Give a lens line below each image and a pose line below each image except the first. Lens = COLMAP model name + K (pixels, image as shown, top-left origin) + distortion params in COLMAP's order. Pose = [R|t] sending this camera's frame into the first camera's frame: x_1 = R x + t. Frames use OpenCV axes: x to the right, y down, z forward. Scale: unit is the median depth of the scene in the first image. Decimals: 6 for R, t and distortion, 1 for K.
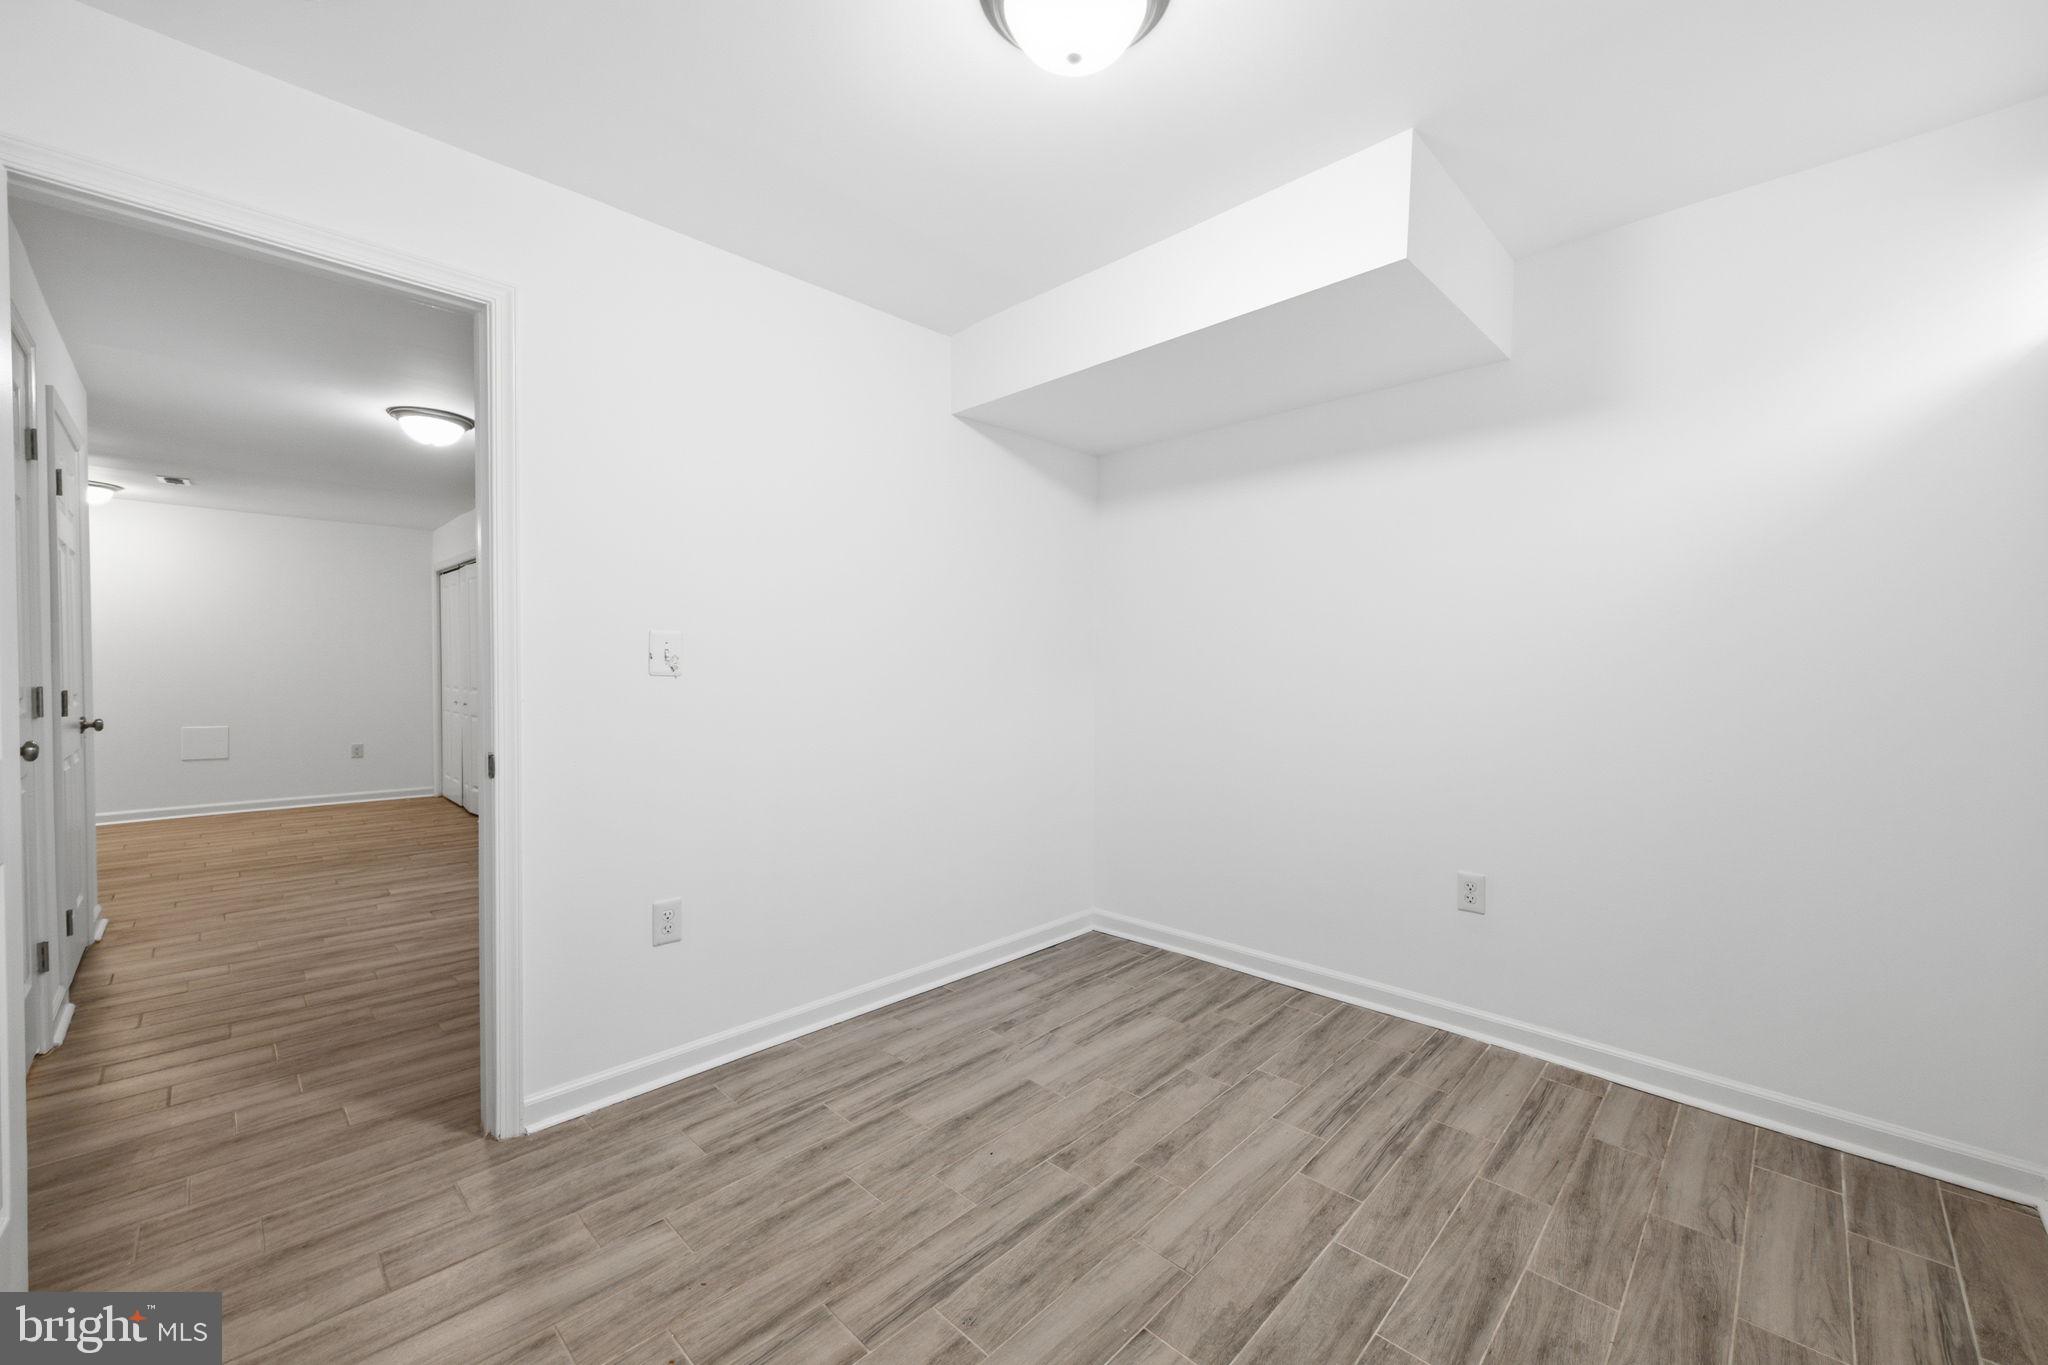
lens RADIAL K [[807.0, 0, 1041.8], [0, 807.0, 688.0], [0, 0, 1]] dist [-0.008516, -0.000859]
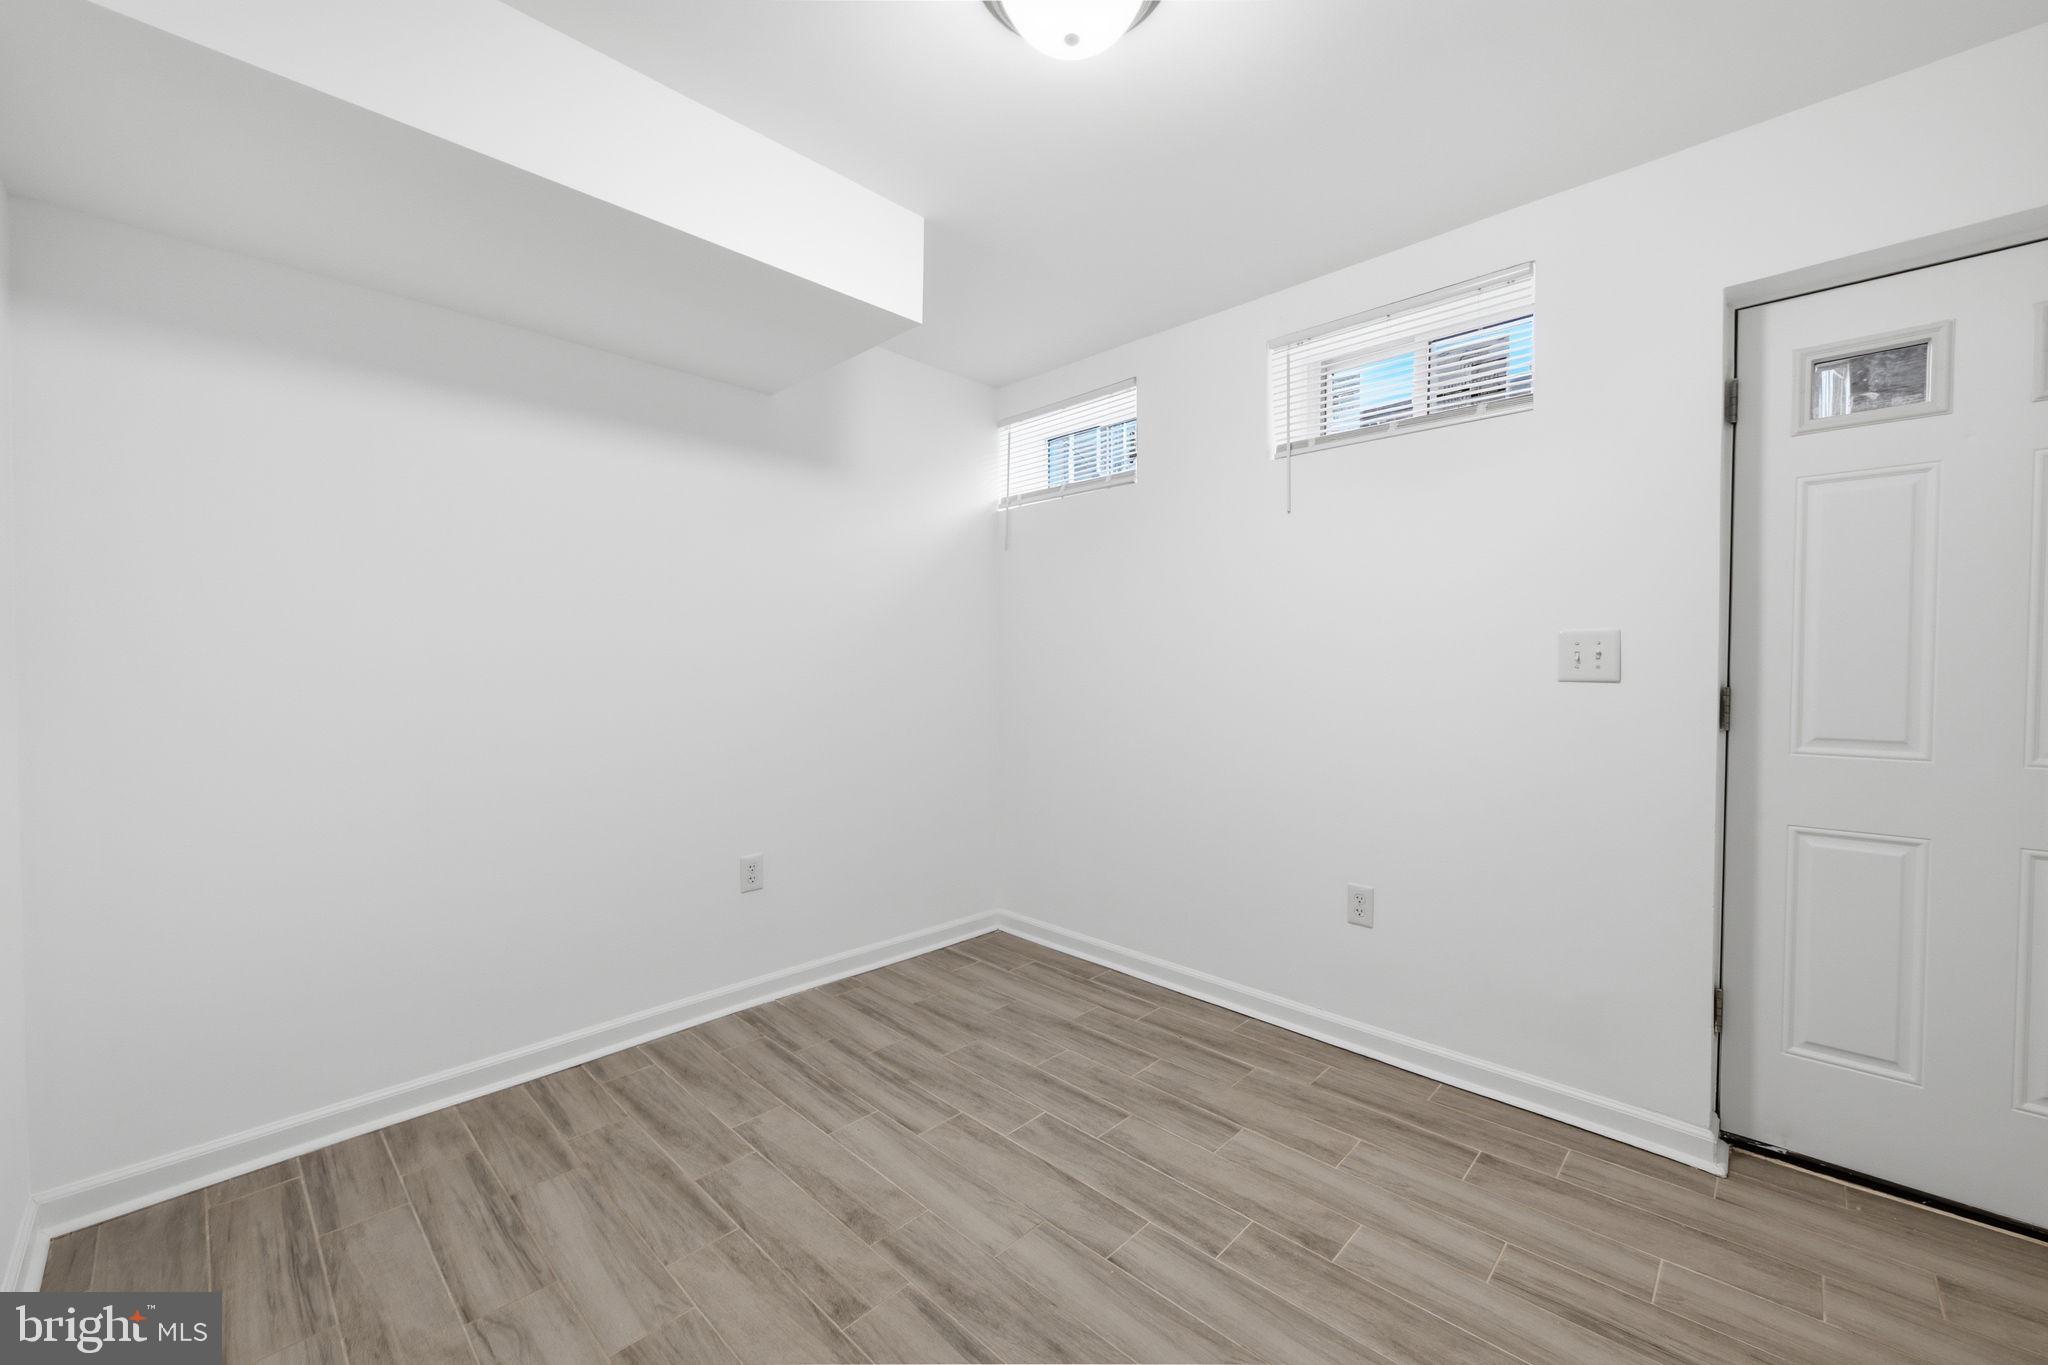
lens RADIAL K [[807.0, 0, 1041.8], [0, 807.0, 688.0], [0, 0, 1]] dist [-0.008516, -0.000859]
pose [[-0.011961, -0.031422, 0.999435, -0.630156], [0.028543, 0.999088, 0.031752, -0.019398], [-0.999521, 0.028906, -0.011053, 0.710296]]
